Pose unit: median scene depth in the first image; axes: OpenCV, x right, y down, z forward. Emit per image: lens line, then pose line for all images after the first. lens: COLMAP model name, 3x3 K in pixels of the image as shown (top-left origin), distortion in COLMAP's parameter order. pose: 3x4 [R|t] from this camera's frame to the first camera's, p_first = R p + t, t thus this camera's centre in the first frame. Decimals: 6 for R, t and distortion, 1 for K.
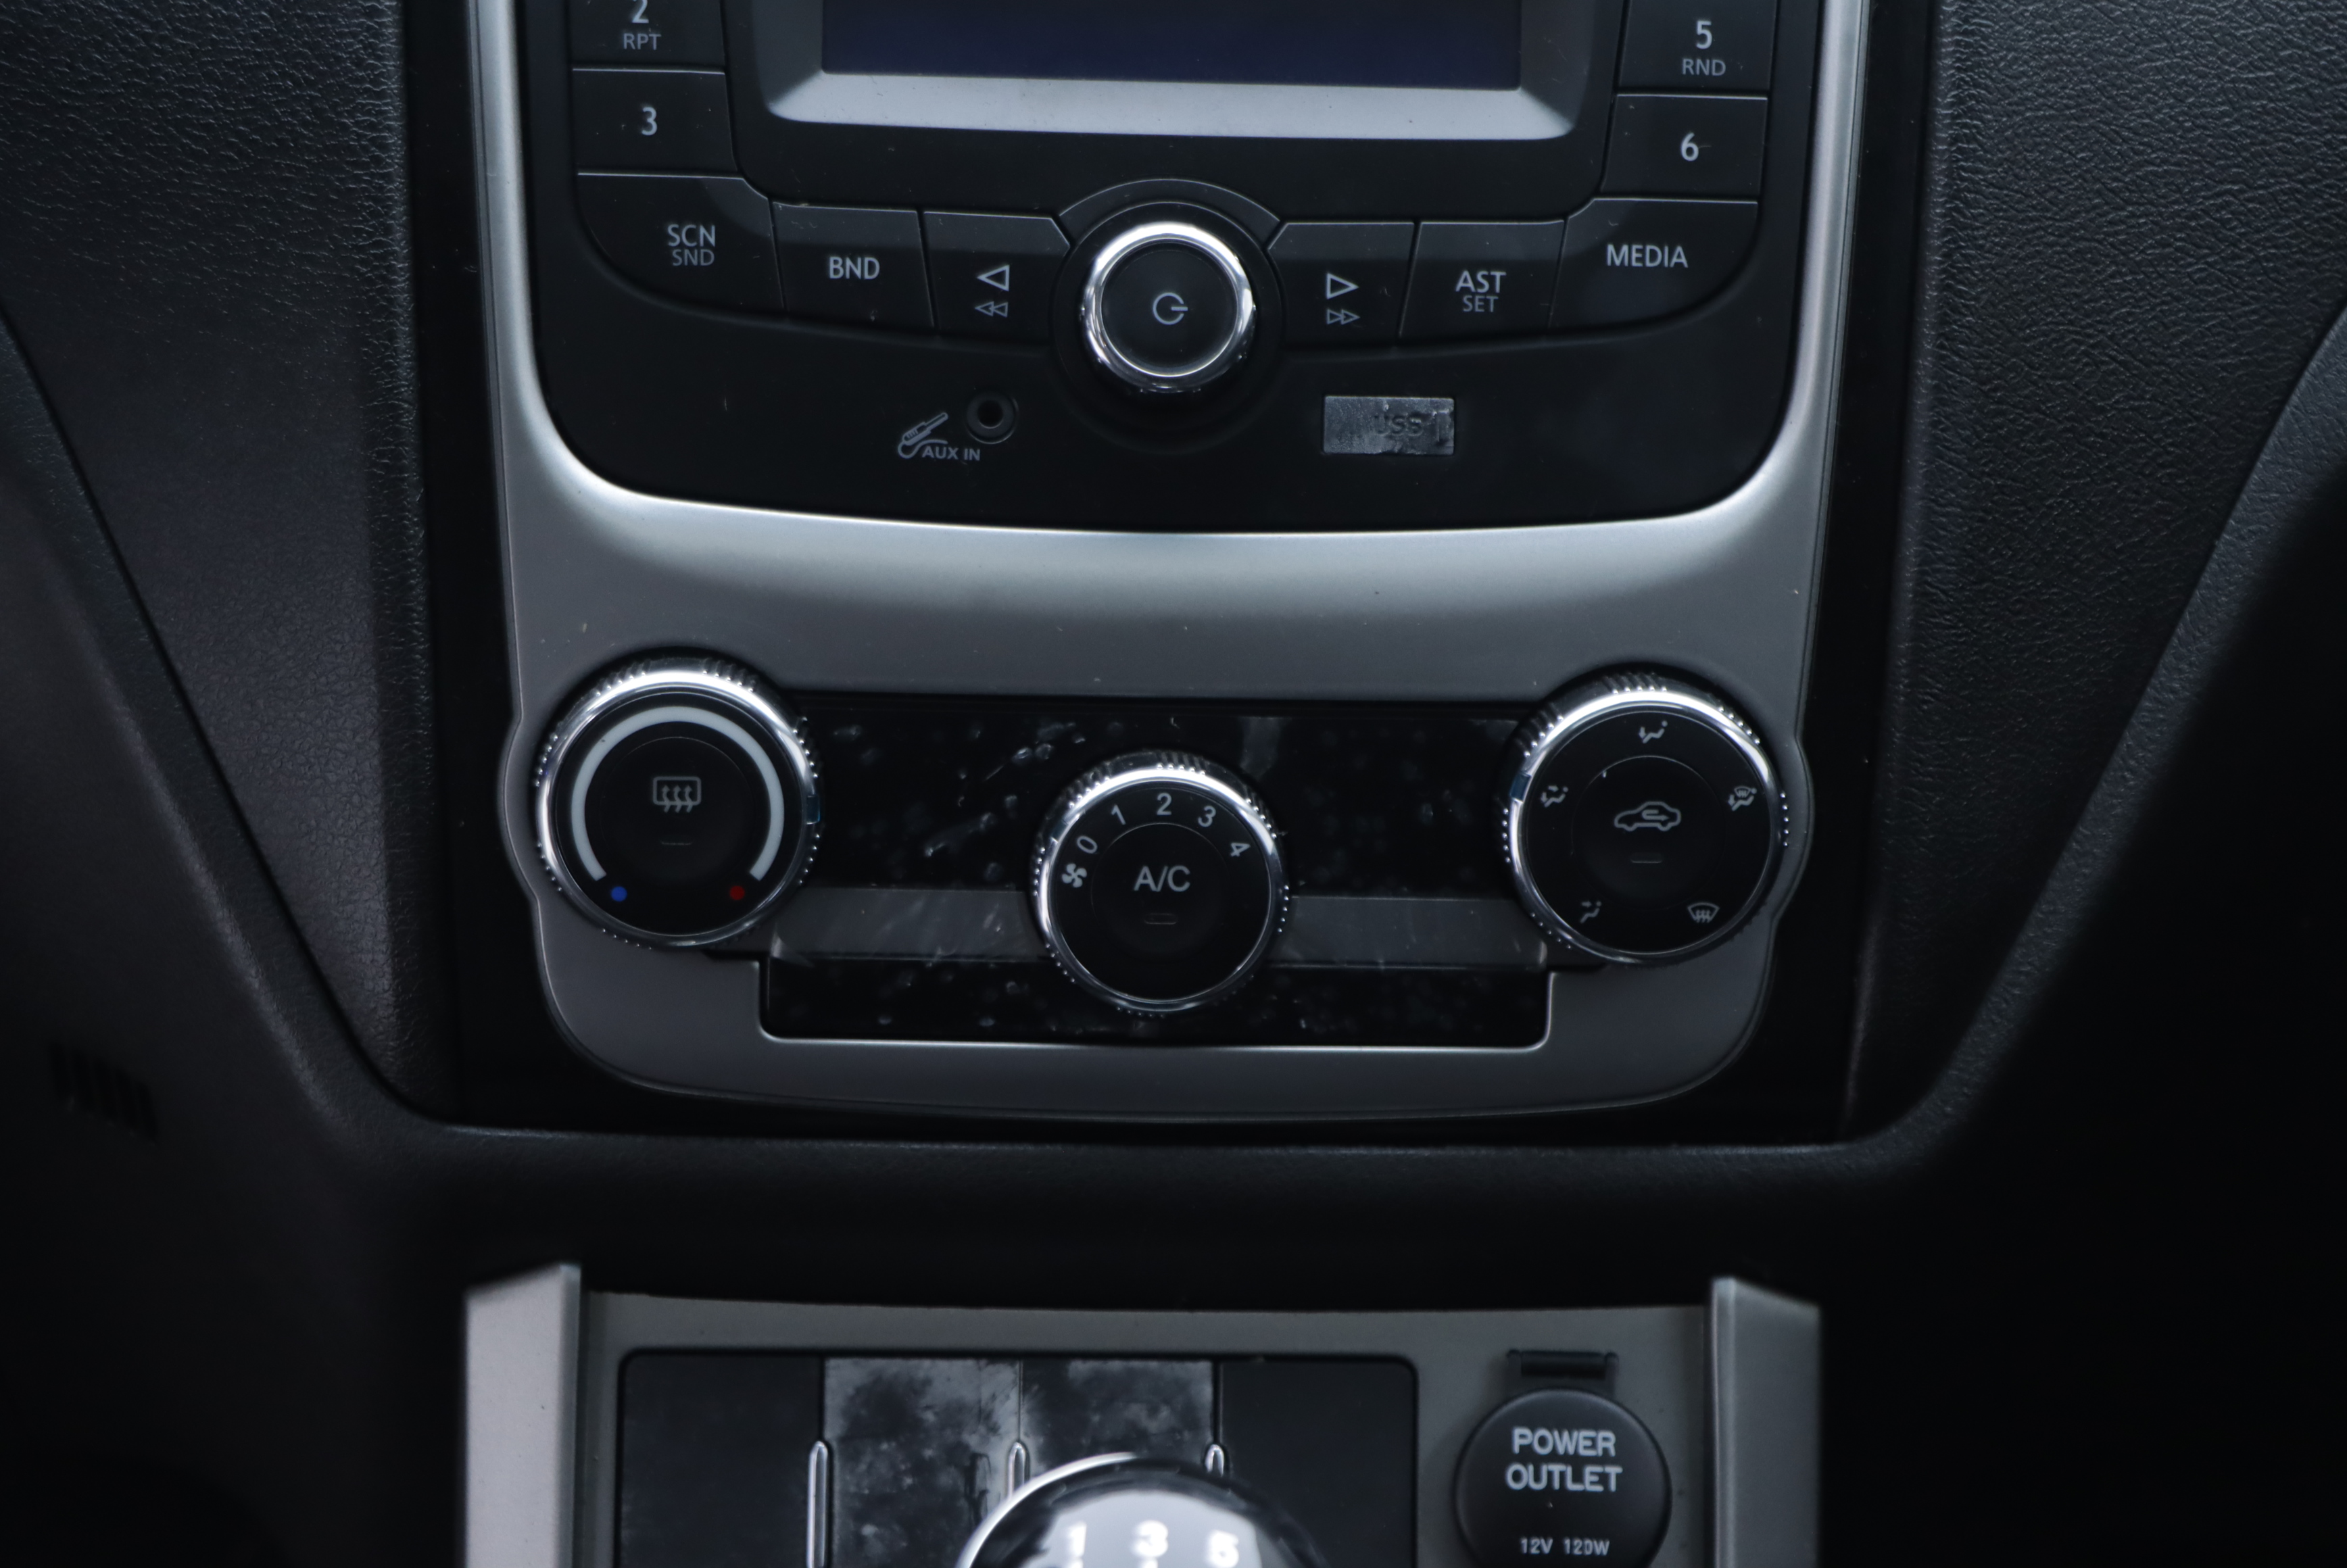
lens RADIAL K [[6856.5, 0, 1185.7], [0, 6856.5, 815.0], [0, 0, 1]] dist [0.357841, 1.094251]
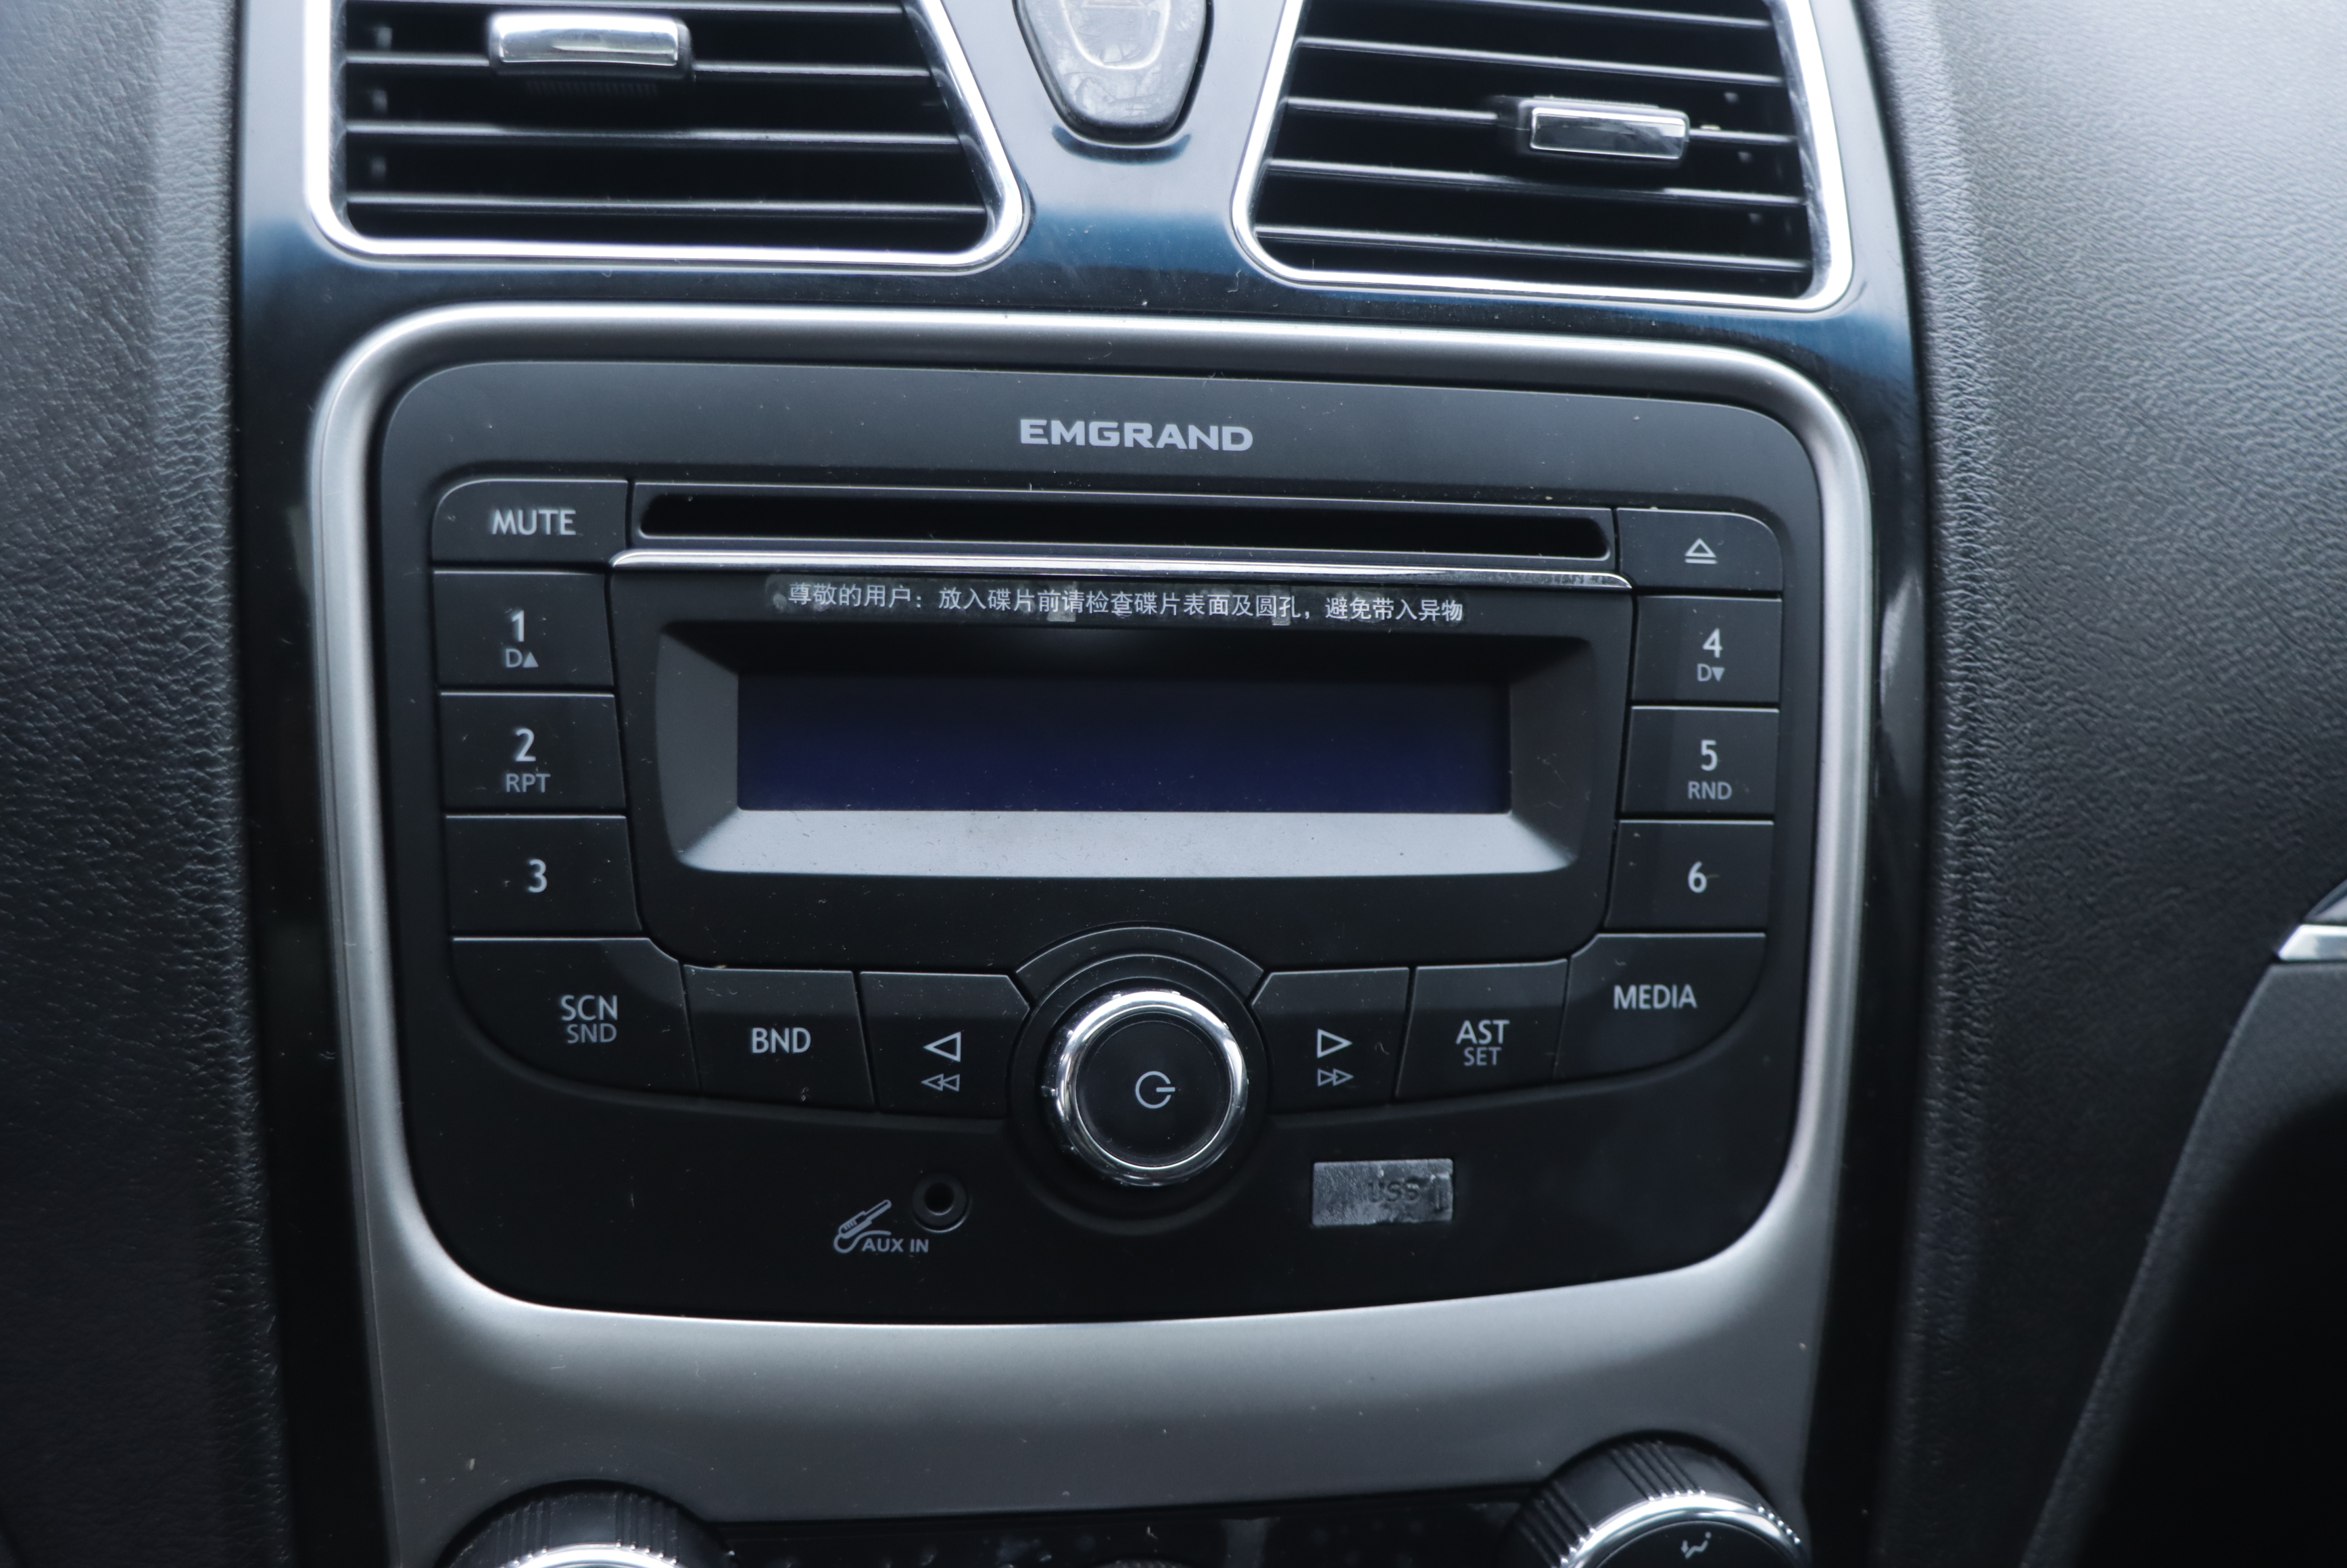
lens RADIAL K [[2761.3, 0, 1185.9], [0, 2761.3, 815.2], [0, 0, 1]] dist [-0.116448, 0.227700]
pose [[0.986876, -0.015462, 0.160738, -0.052972], [0.010302, 0.999406, 0.032886, -0.118205], [-0.161151, -0.030798, 0.986449, 0.651277]]
